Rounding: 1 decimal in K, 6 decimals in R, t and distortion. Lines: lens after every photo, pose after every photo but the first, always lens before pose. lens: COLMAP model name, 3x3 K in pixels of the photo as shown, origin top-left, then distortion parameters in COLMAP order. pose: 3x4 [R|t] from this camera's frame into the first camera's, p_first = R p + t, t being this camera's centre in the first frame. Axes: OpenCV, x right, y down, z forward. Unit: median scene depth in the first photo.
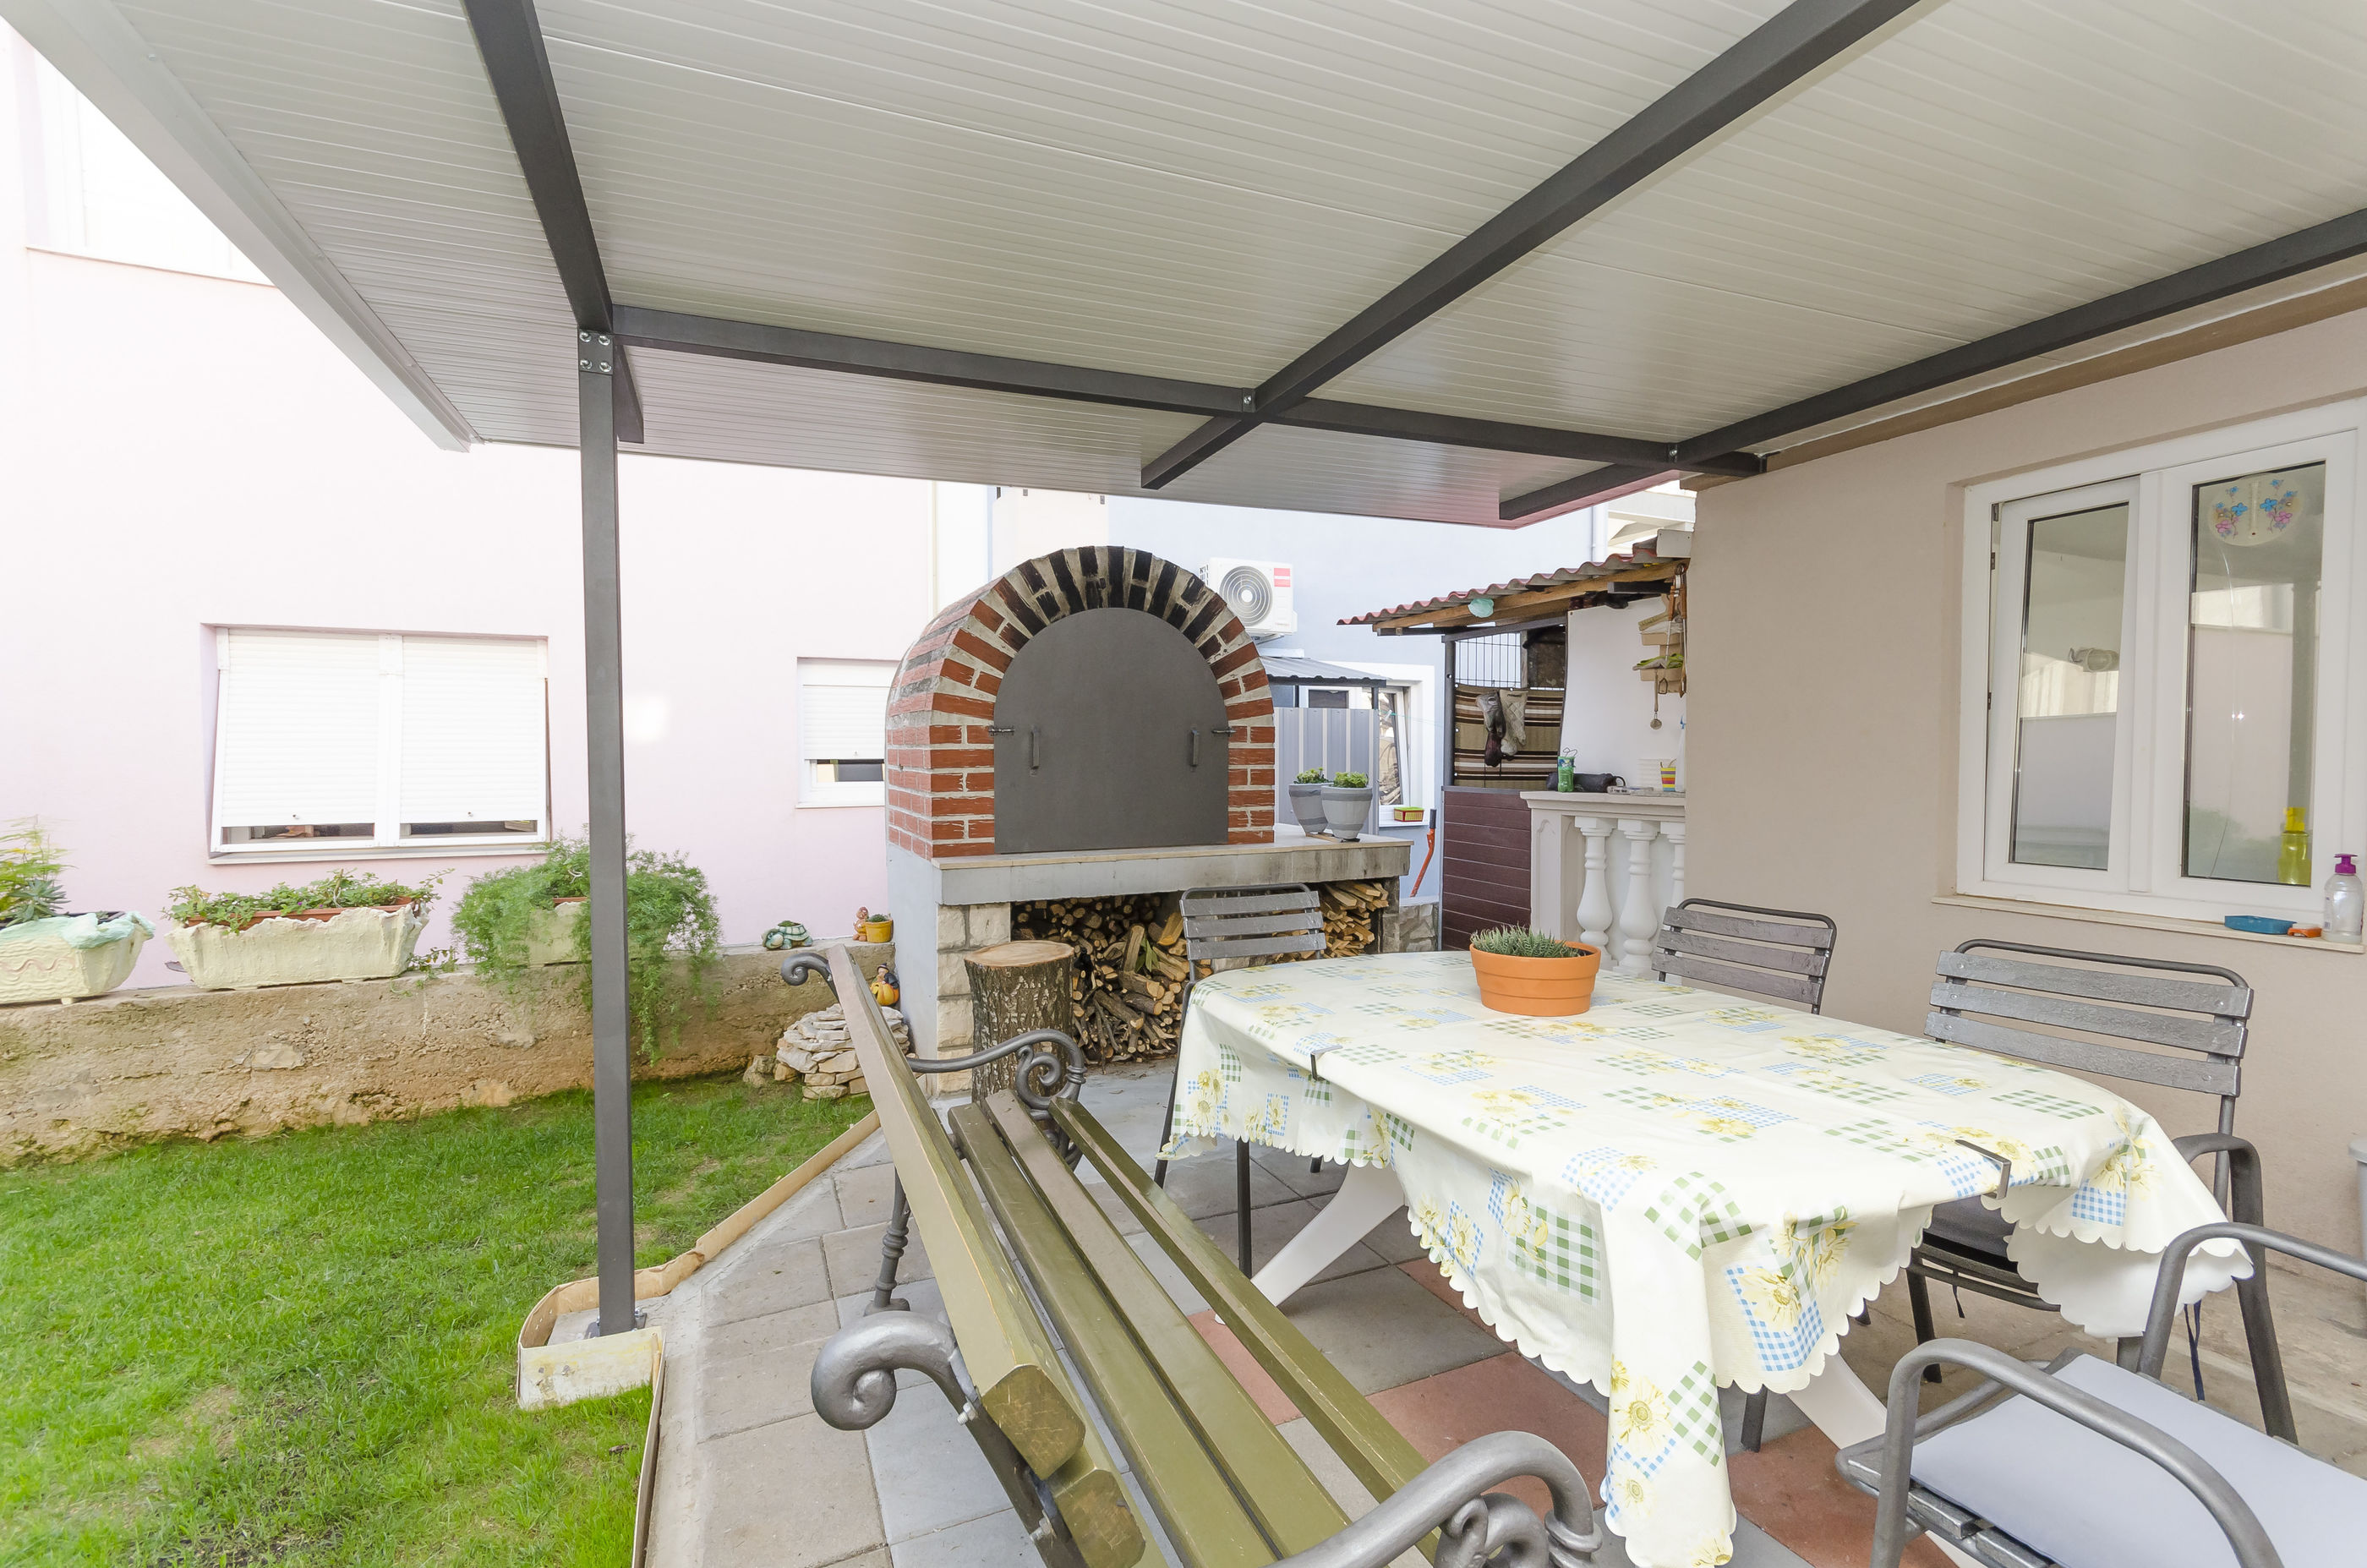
lens RADIAL K [[1073.4, 0, 1183.5], [0, 1073.4, 784.0], [0, 0, 1]] dist [0.015167, 0.000605]
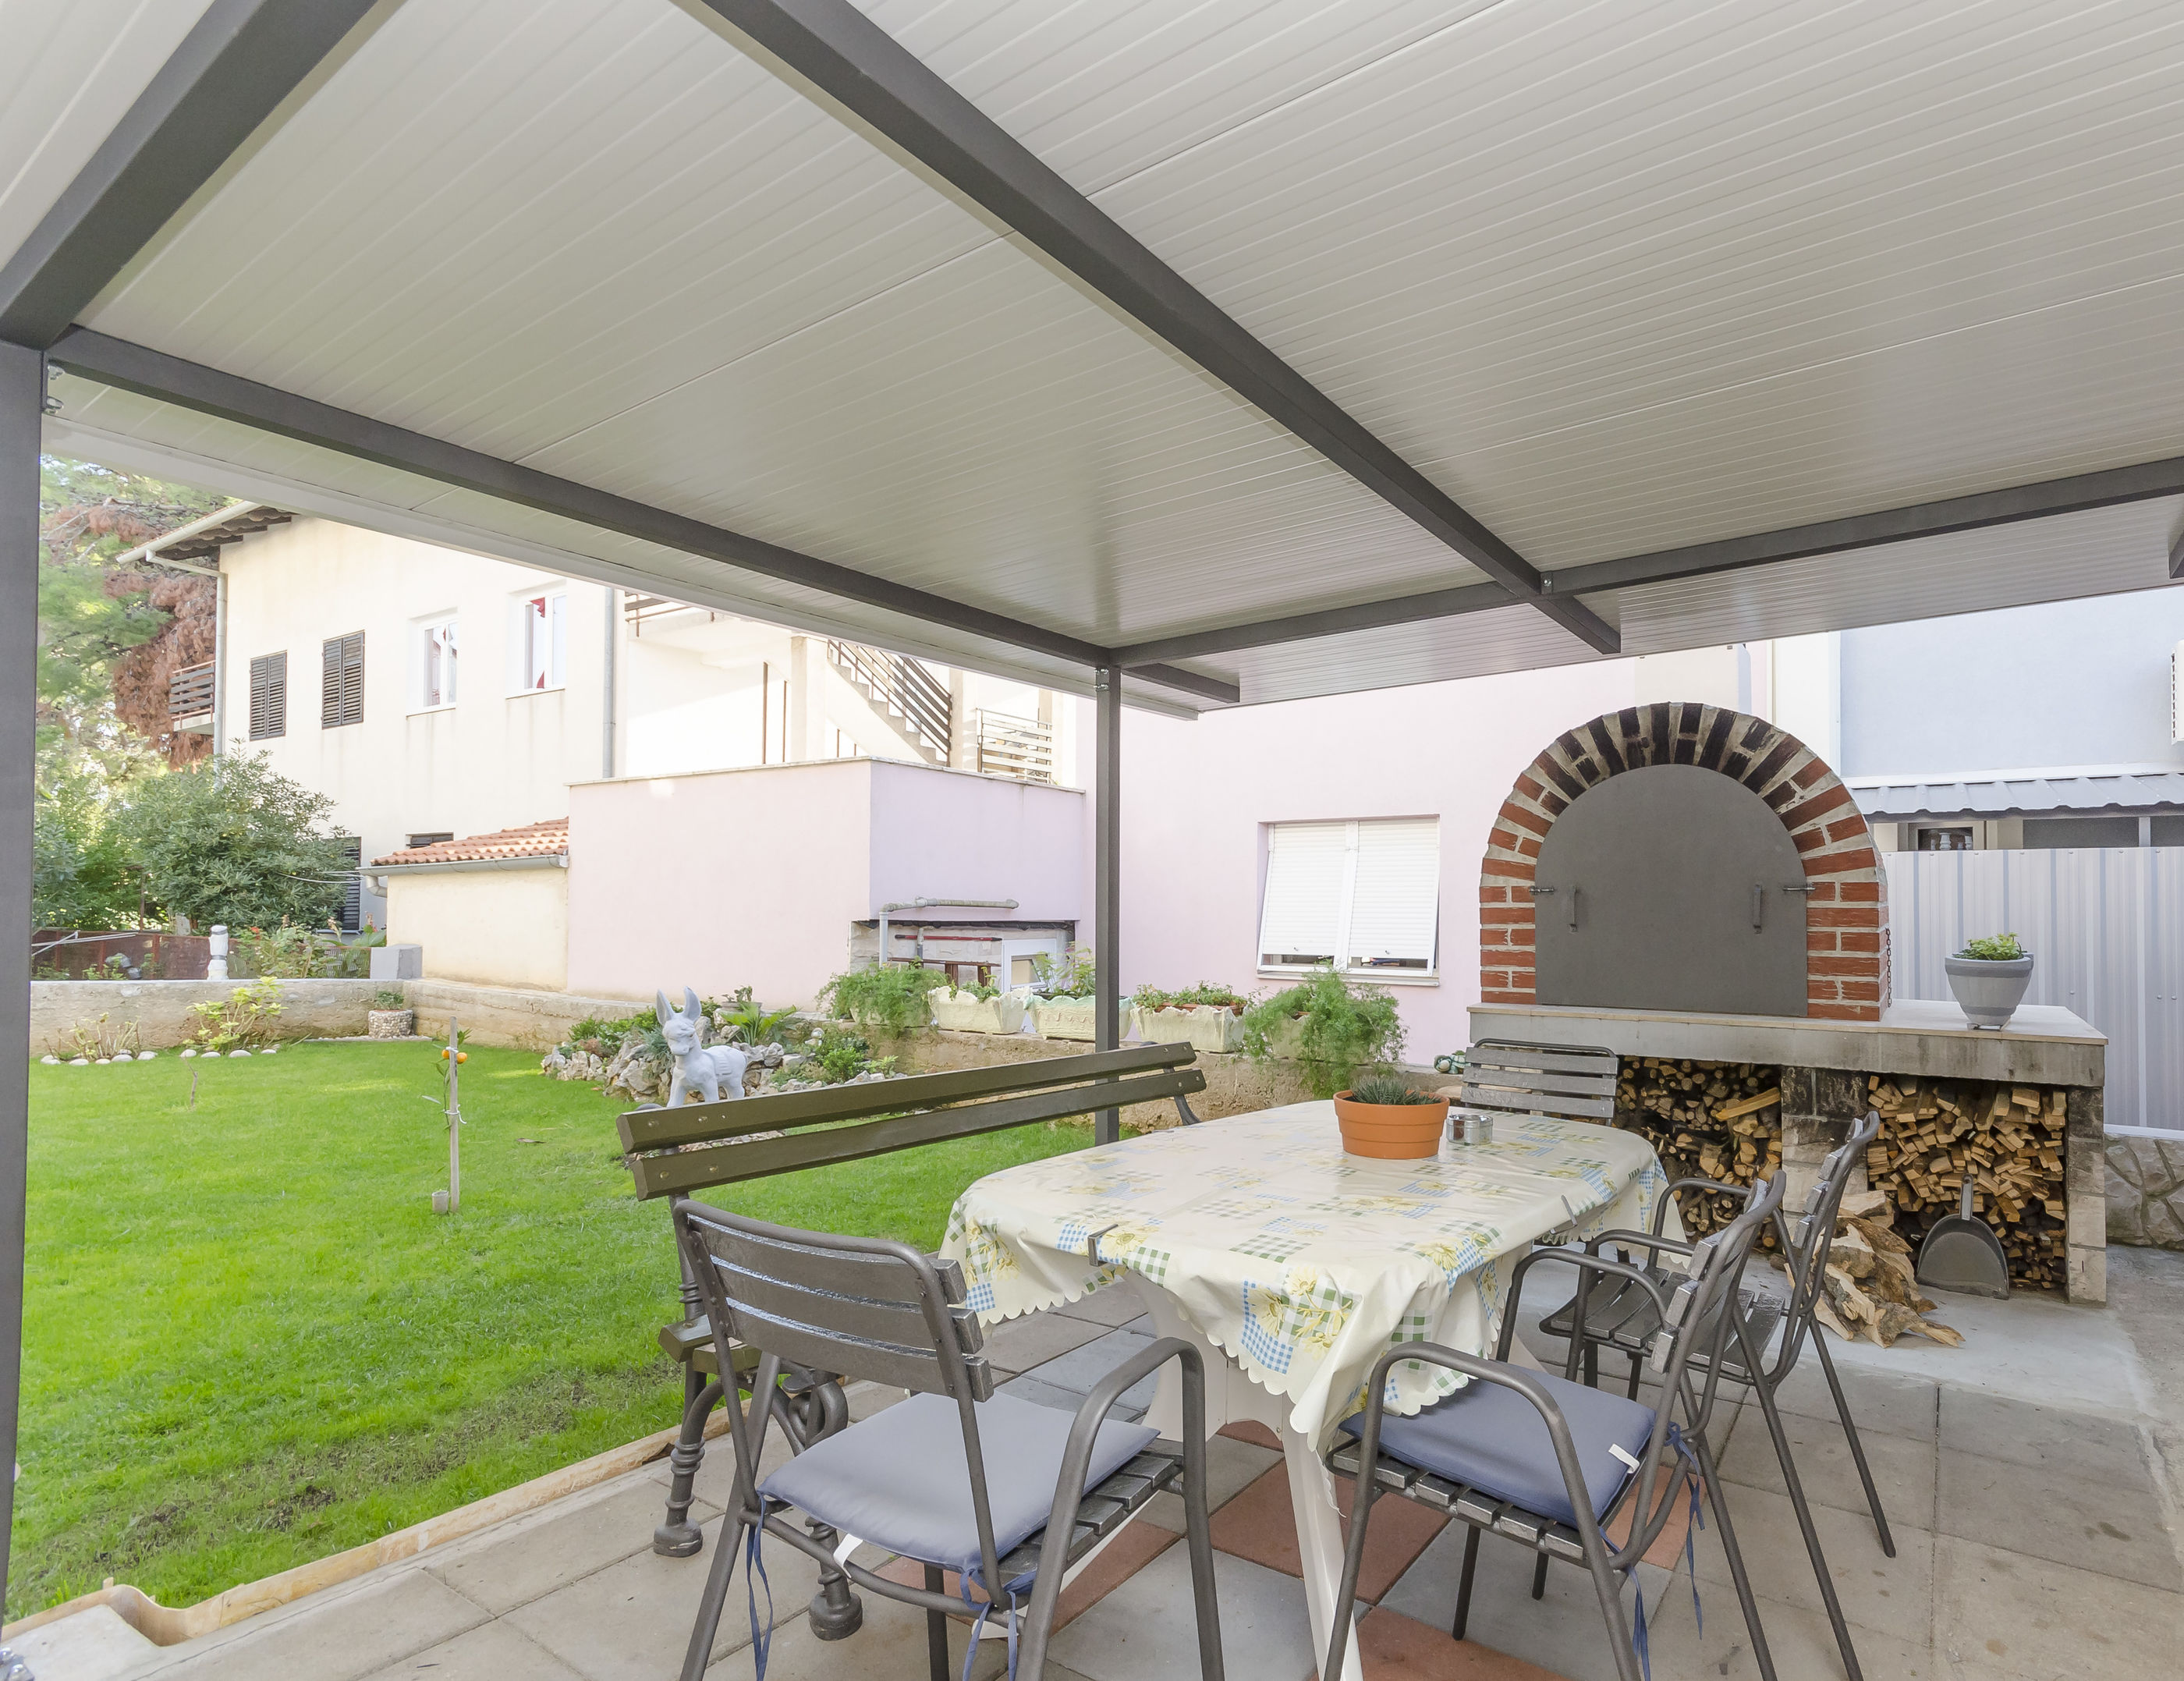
lens RADIAL K [[1161.9, 0, 1278.6], [0, 1161.9, 874.6], [0, 0, 1]] dist [0.020762, 0.000264]
pose [[0.561702, -0.016523, -0.827174, 0.617827], [-0.026682, 0.998919, -0.038073, -0.013069], [0.826909, 0.043456, 0.560654, 0.112054]]
